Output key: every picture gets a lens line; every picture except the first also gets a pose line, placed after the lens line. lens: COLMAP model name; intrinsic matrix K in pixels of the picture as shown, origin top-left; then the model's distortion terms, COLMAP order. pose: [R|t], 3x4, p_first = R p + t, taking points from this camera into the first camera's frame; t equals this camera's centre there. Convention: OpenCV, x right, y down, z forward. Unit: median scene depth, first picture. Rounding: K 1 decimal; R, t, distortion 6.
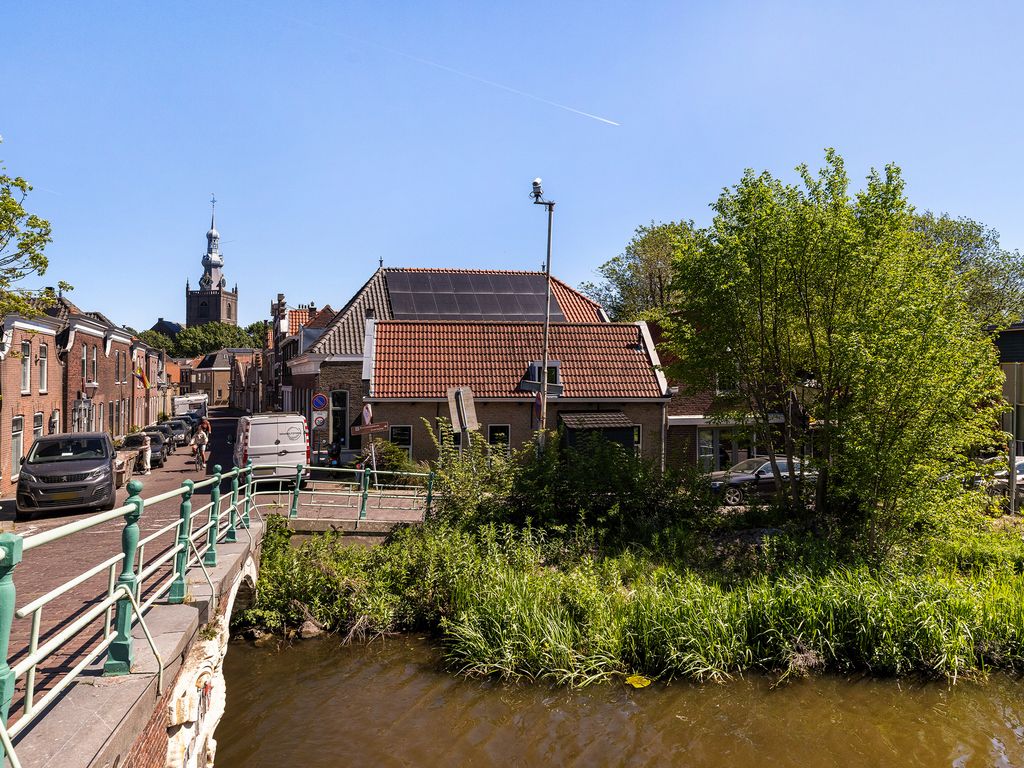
lens RADIAL K [[613.1, 0, 496.6], [0, 613.1, 353.2], [0, 0, 1]] dist [-0.018872, 0.000071]
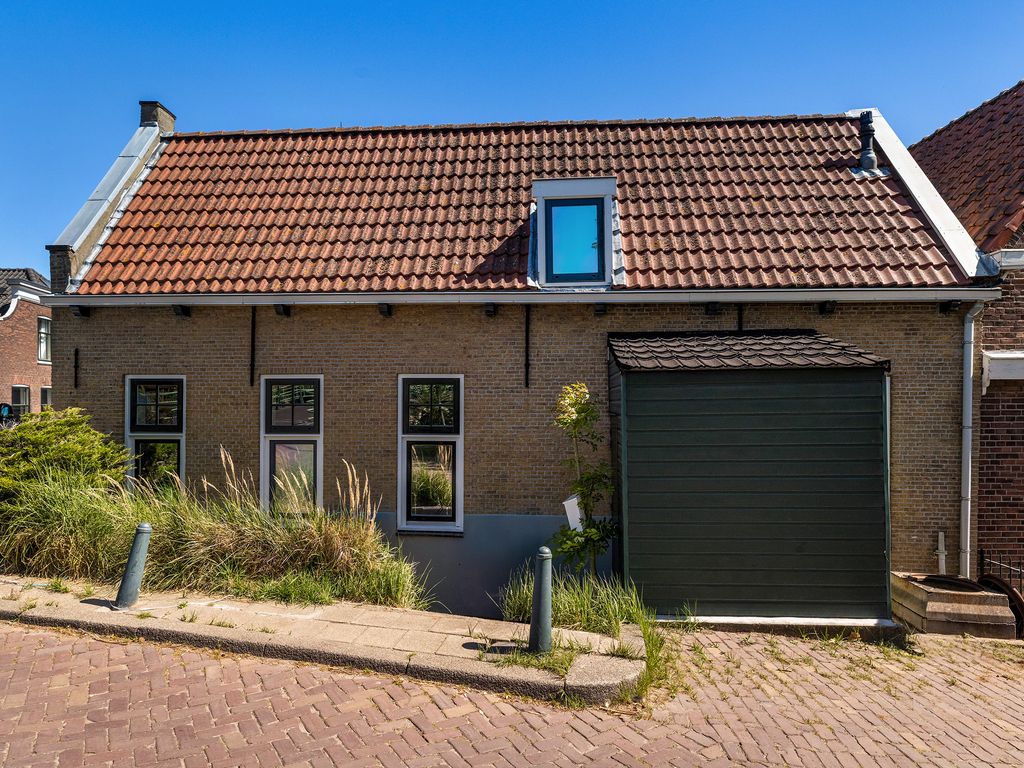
lens RADIAL K [[619.6, 0, 512.0], [0, 619.6, 384.0], [0, 0, 1]] dist [0.000711, 0.002716]
pose [[0.979313, -0.005483, -0.202278, 0.100092], [0.009084, 0.999816, 0.016880, 0.098858], [0.202148, -0.018368, 0.979183, 0.574584]]
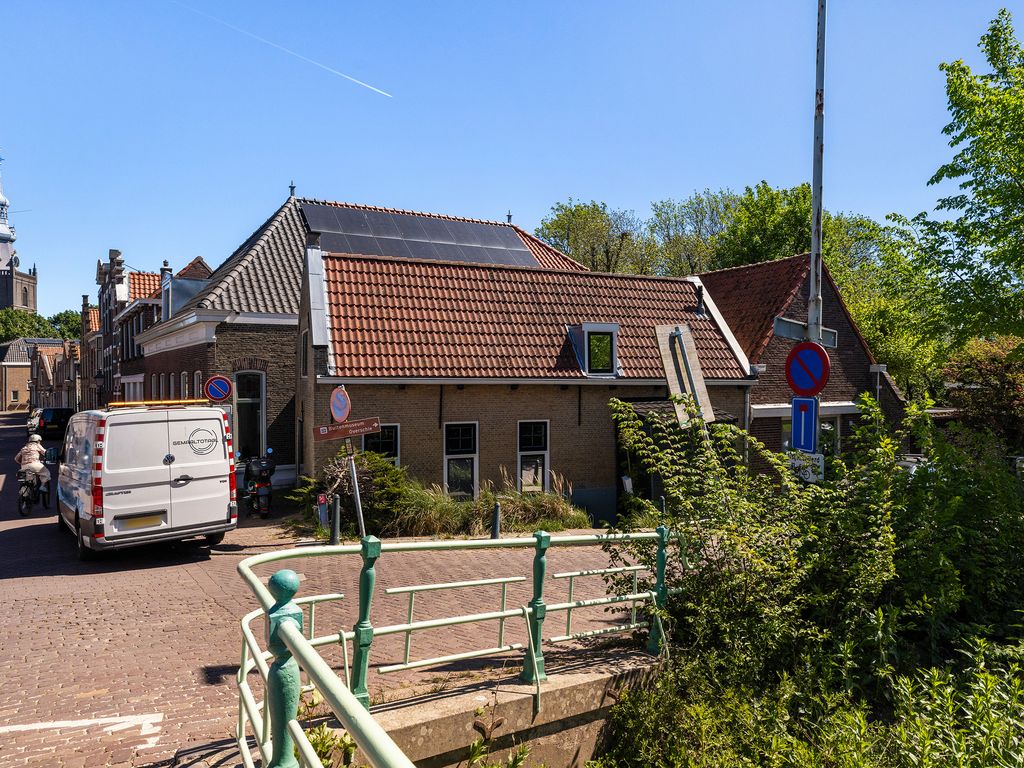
lens RADIAL K [[625.0, 0, 512.0], [0, 625.0, 384.0], [0, 0, 1]] dist [0.000034, 0.000961]
pose [[0.969545, -0.002238, 0.244901, -0.151295], [-0.009562, 0.998850, 0.046984, 0.040910], [-0.244725, -0.047895, 0.968409, 0.316021]]
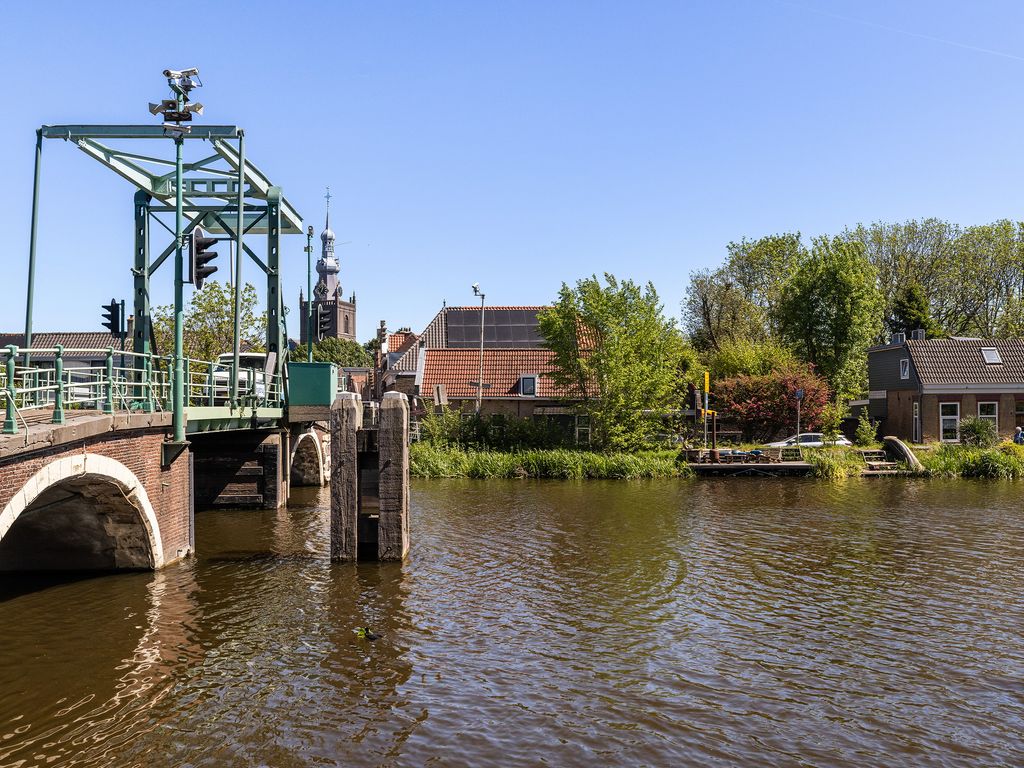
lens RADIAL K [[804.5, 0, 512.0], [0, 804.5, 384.0], [0, 0, 1]] dist [0.006300, 0.006584]
pose [[0.977764, 0.000221, -0.209708, 0.407290], [0.002605, 0.999909, 0.013202, 0.009770], [0.209692, -0.013454, 0.977675, -0.880301]]
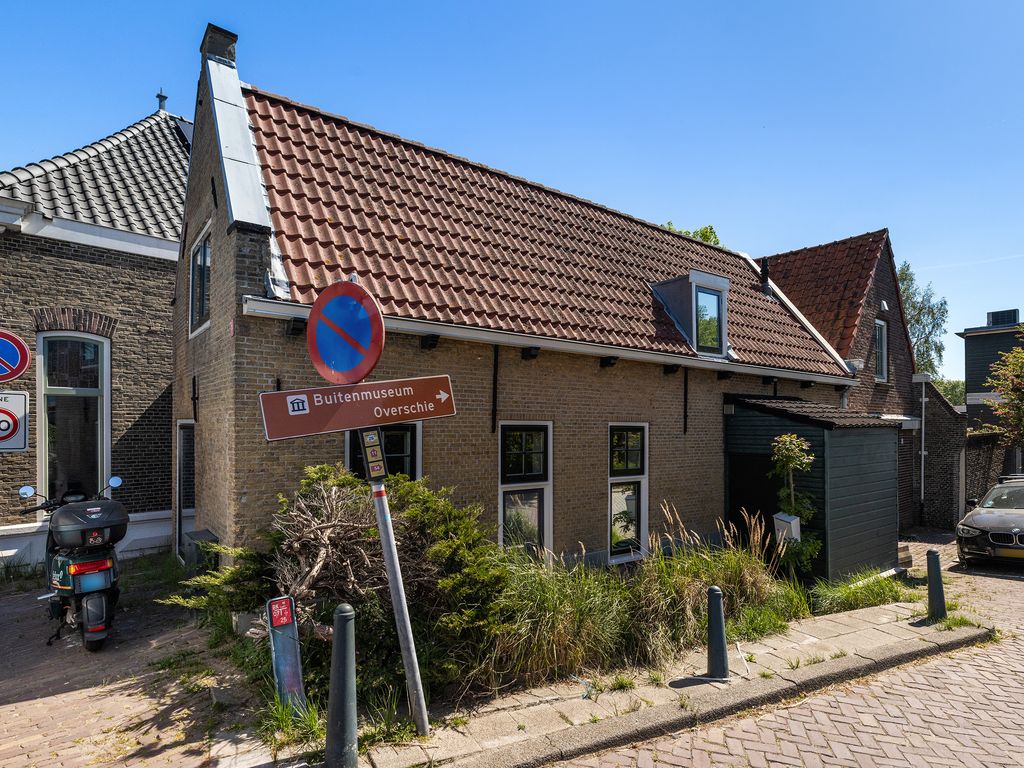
lens RADIAL K [[546.3, 0, 506.3], [0, 546.3, 428.9], [0, 0, 1]] dist [-0.002975, -0.000432]
pose [[0.883689, 0.002927, 0.468065, -0.186703], [-0.023989, 0.998949, 0.039044, 0.092608], [-0.467459, -0.045732, 0.882831, 0.627695]]
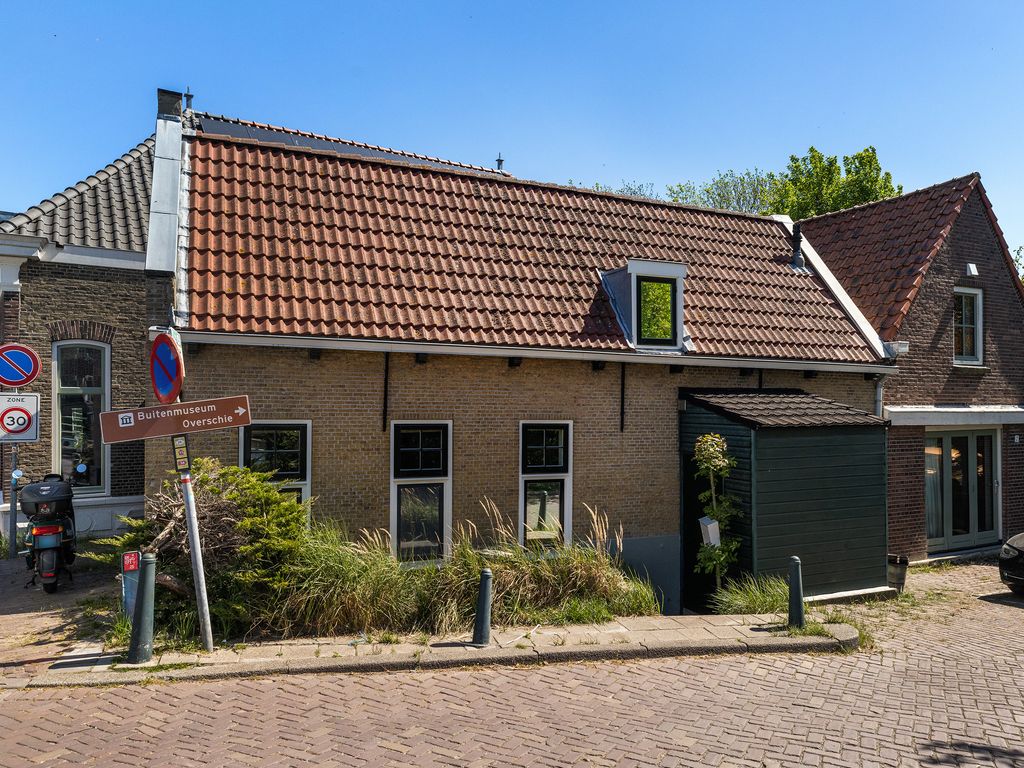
lens RADIAL K [[692.7, 0, 504.5], [0, 692.7, 409.5], [0, 0, 1]] dist [0.004523, -0.000104]
pose [[0.966088, 0.006520, 0.258132, -0.111144], [-0.018404, 0.998877, 0.043649, 0.077745], [-0.257558, -0.046920, 0.965123, 0.505397]]
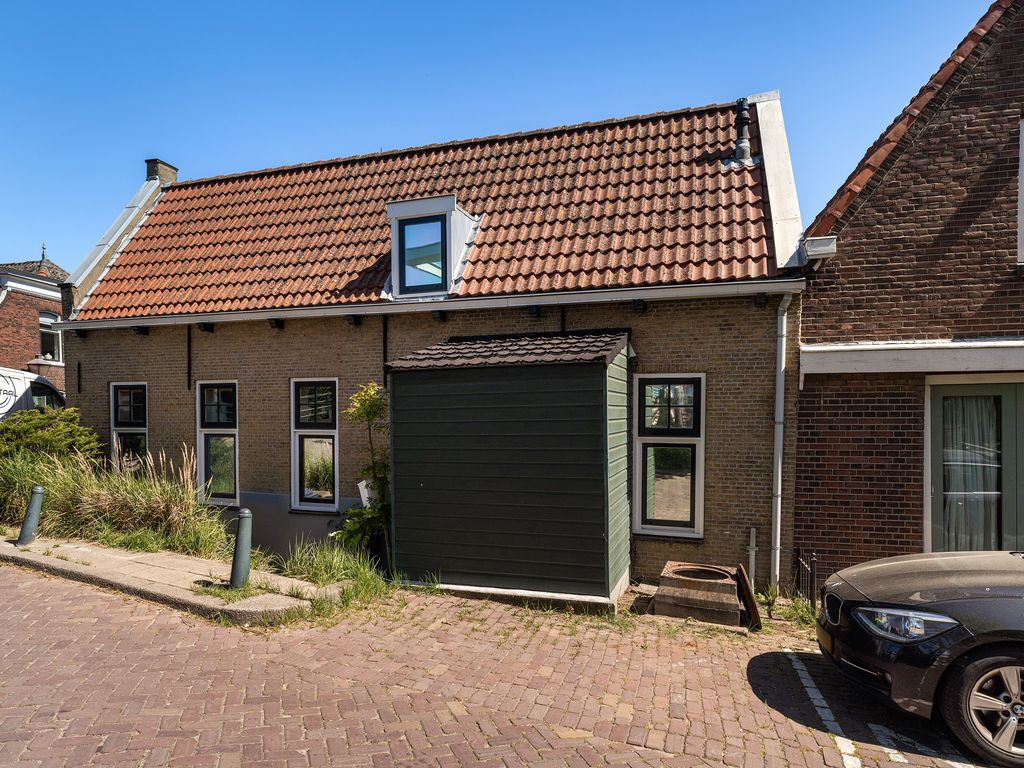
lens RADIAL K [[641.0, 0, 511.1], [0, 641.0, 413.1], [0, 0, 1]] dist [0.001698, 0.002140]
pose [[0.896671, -0.001071, -0.442696, 0.256553], [0.023002, 0.998759, 0.044174, 0.105119], [0.442099, -0.049793, 0.895583, 0.583175]]
